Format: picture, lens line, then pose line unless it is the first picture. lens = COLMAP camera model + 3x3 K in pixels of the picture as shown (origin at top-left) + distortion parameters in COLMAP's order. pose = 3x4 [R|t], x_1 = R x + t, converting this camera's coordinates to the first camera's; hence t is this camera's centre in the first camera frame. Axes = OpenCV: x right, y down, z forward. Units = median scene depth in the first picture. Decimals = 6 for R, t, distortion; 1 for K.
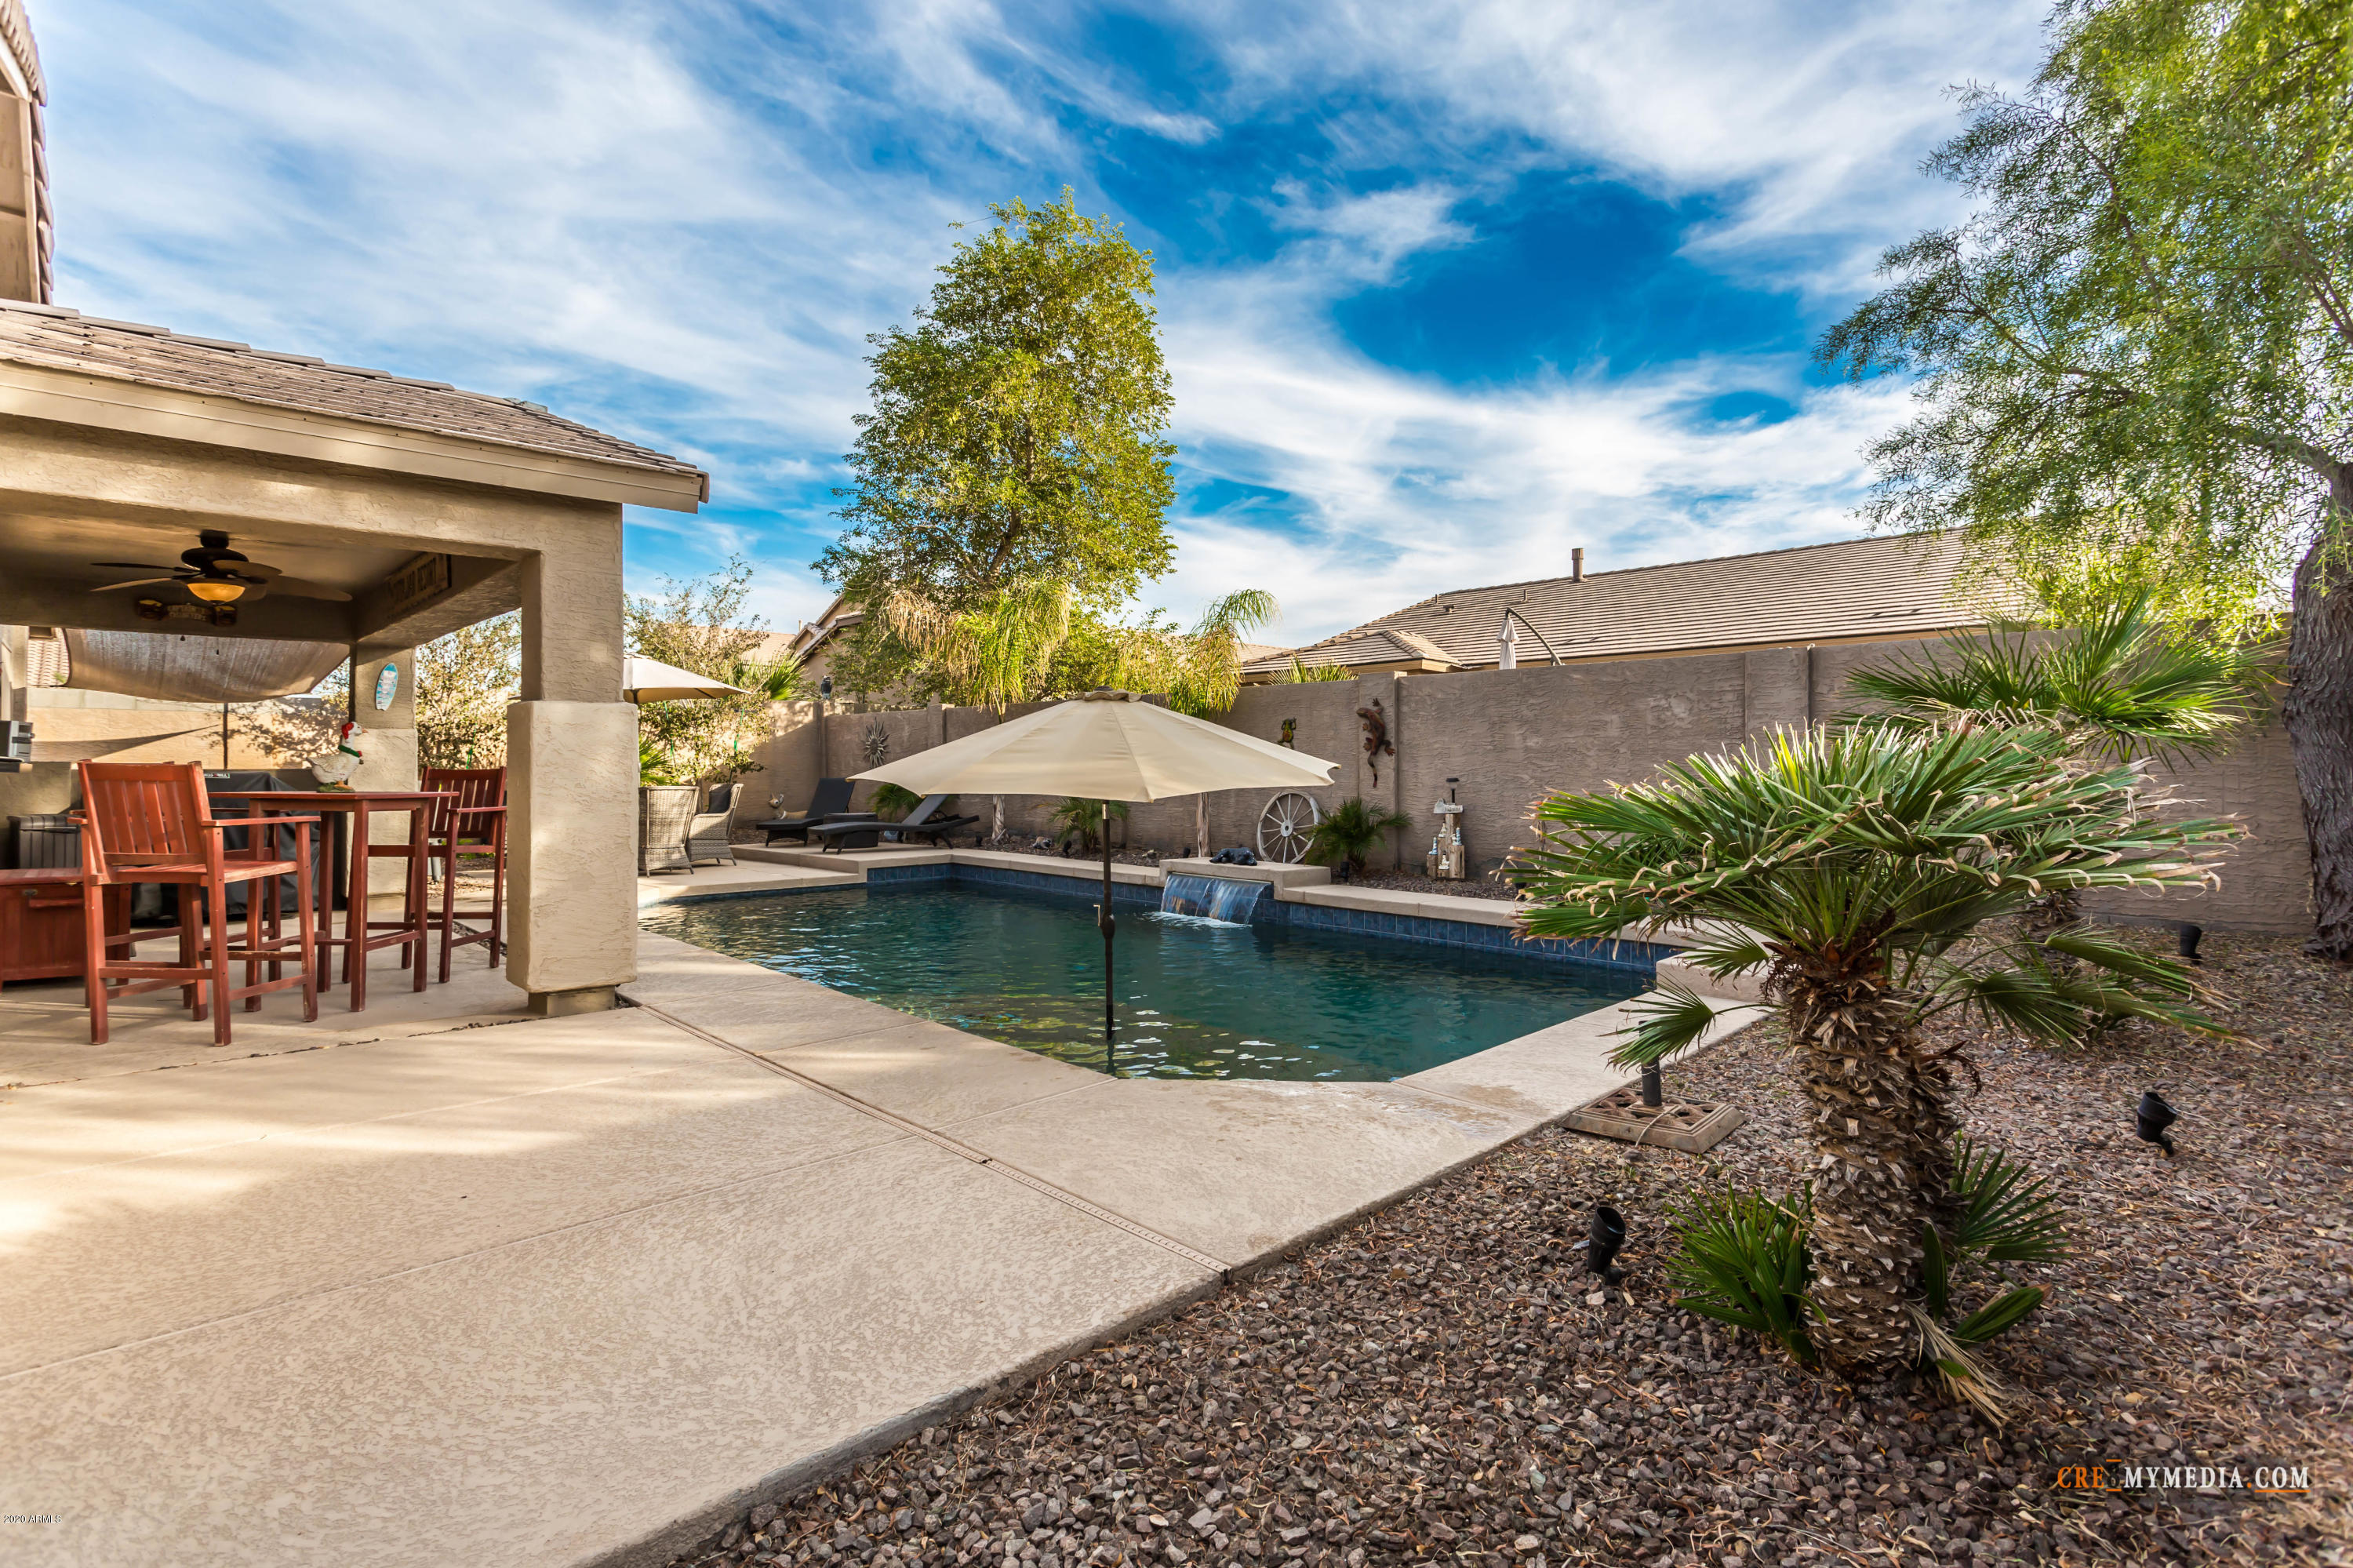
lens RADIAL K [[1129.5, 0, 1171.7], [0, 1129.5, 769.9], [0, 0, 1]] dist [0.009707, 0.001634]
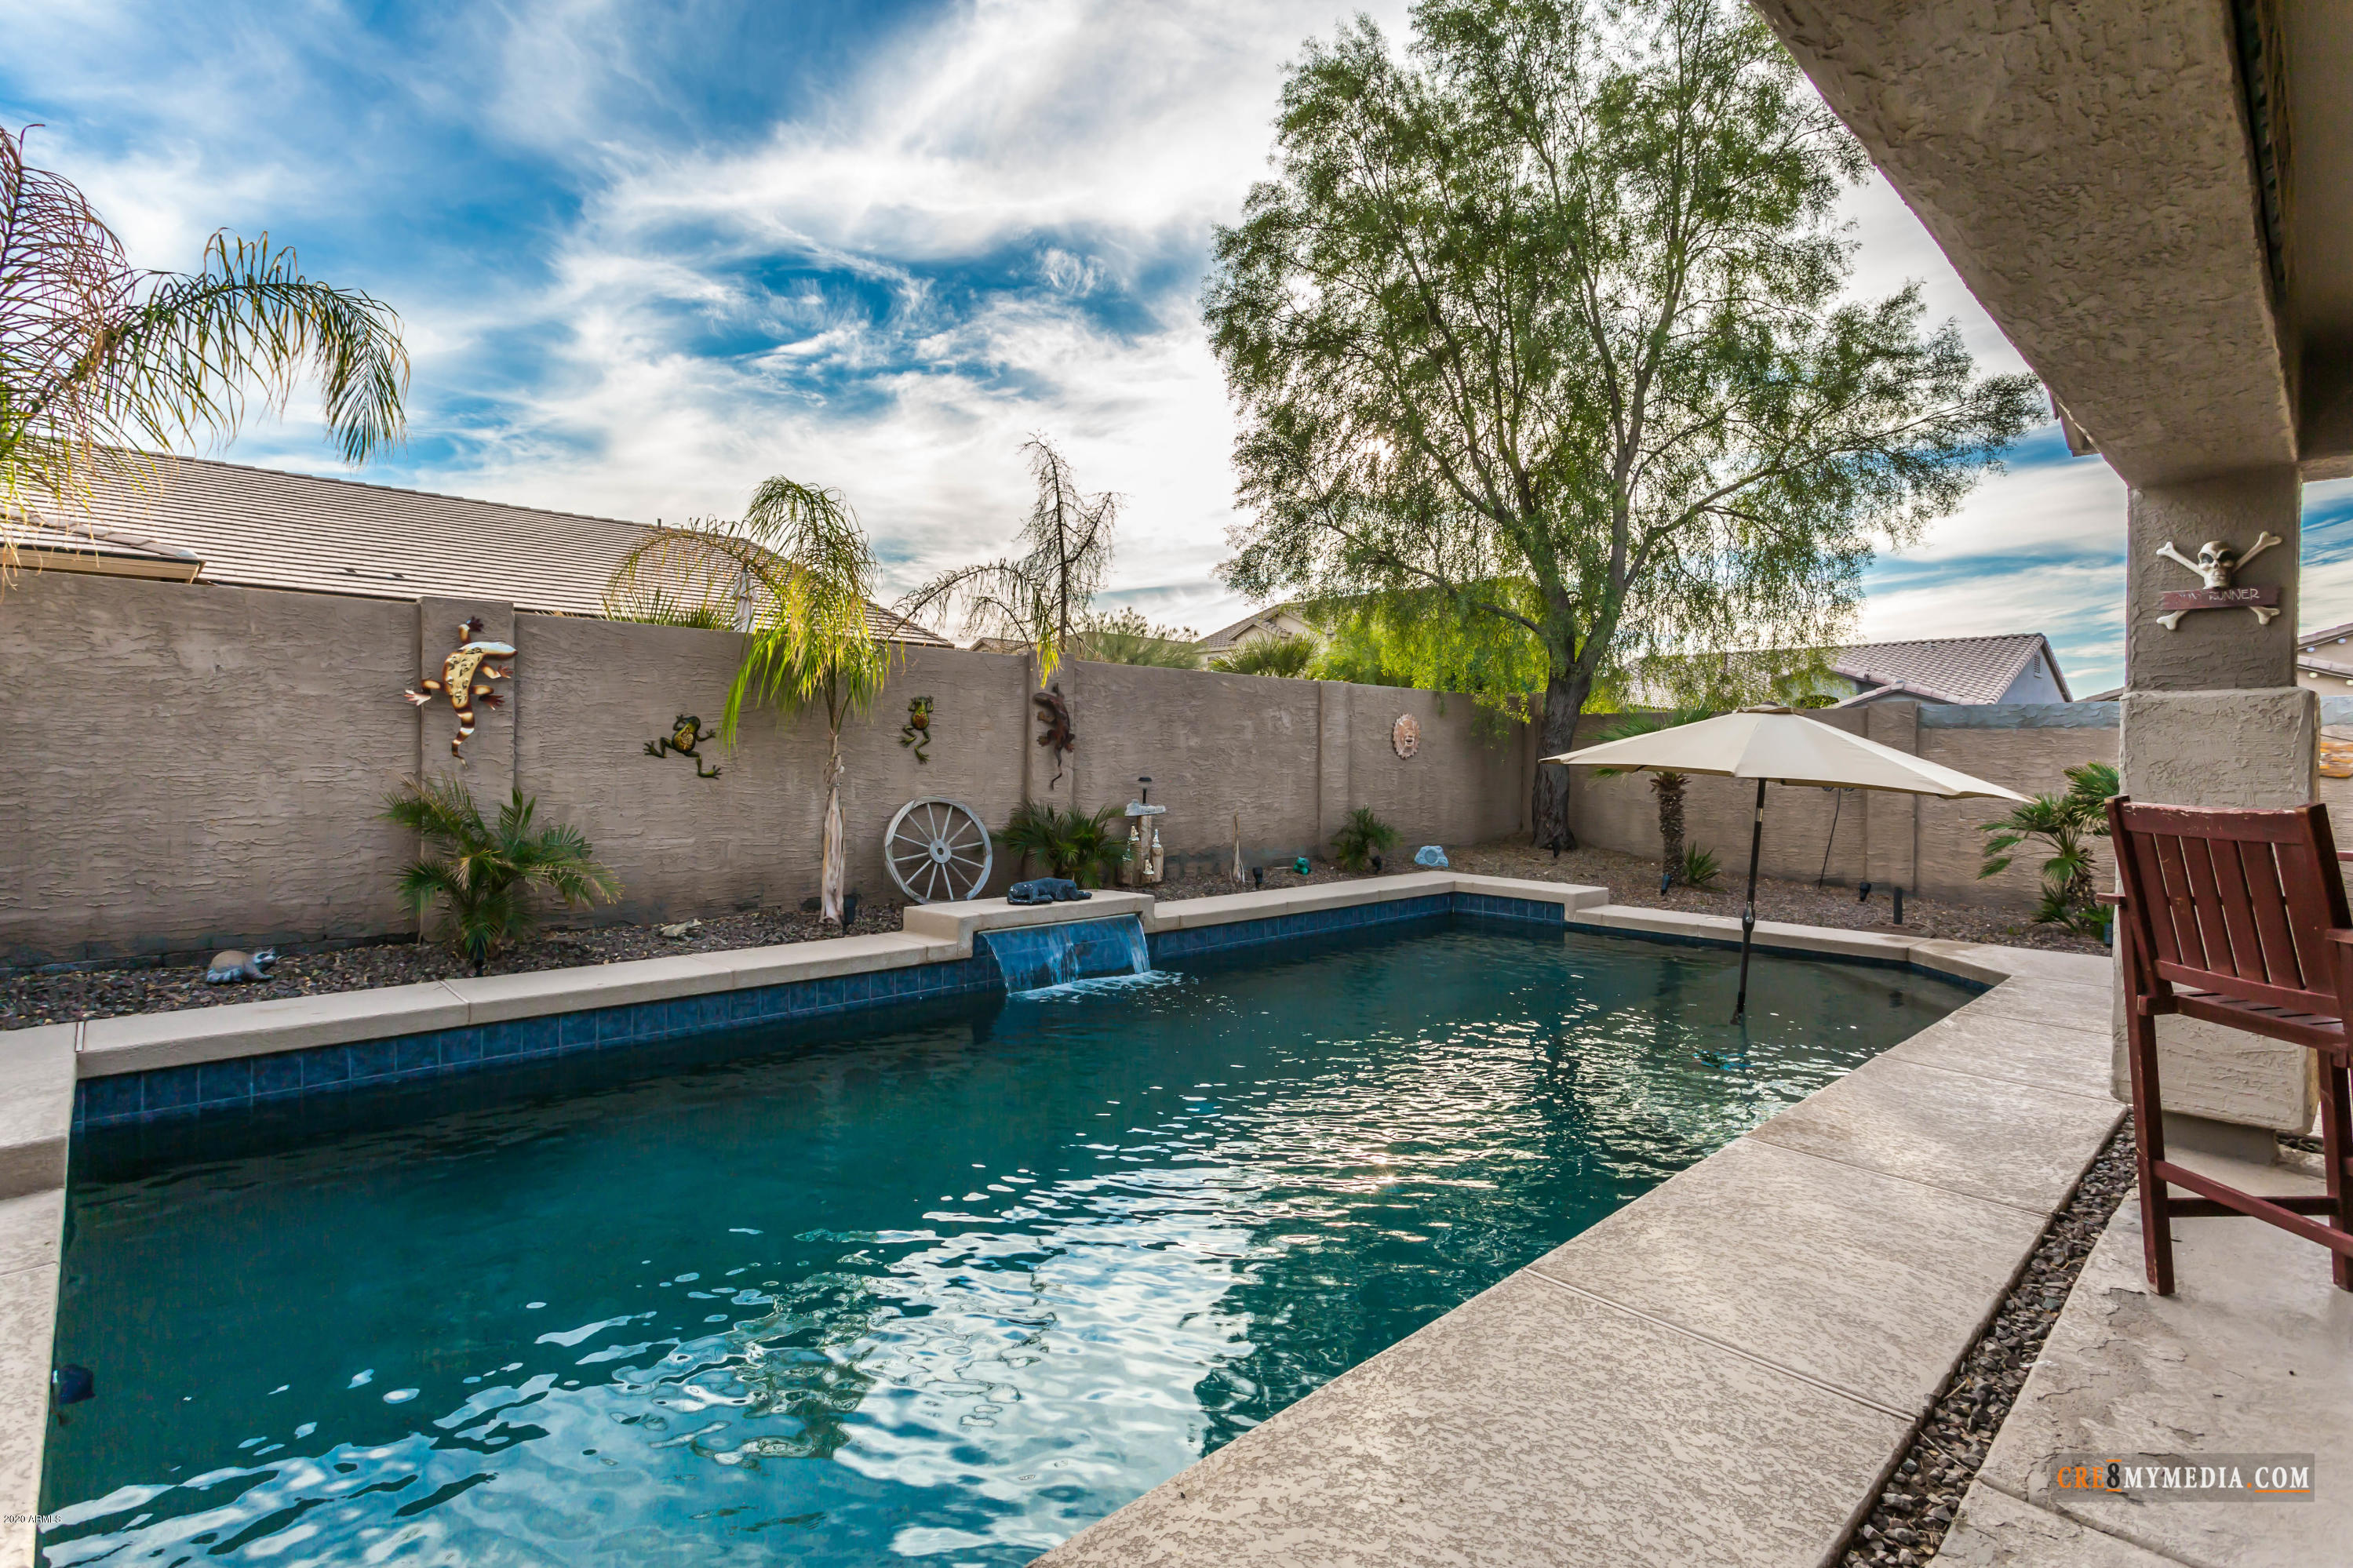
lens RADIAL K [[1129.3, 0, 1215.9], [0, 1129.3, 776.9], [0, 0, 1]] dist [0.009707, 0.001634]
pose [[-0.027549, -0.020640, 0.999407, -0.501354], [-0.010463, 0.999738, 0.020358, -0.009332], [-0.999566, -0.009896, -0.027758, 0.690823]]
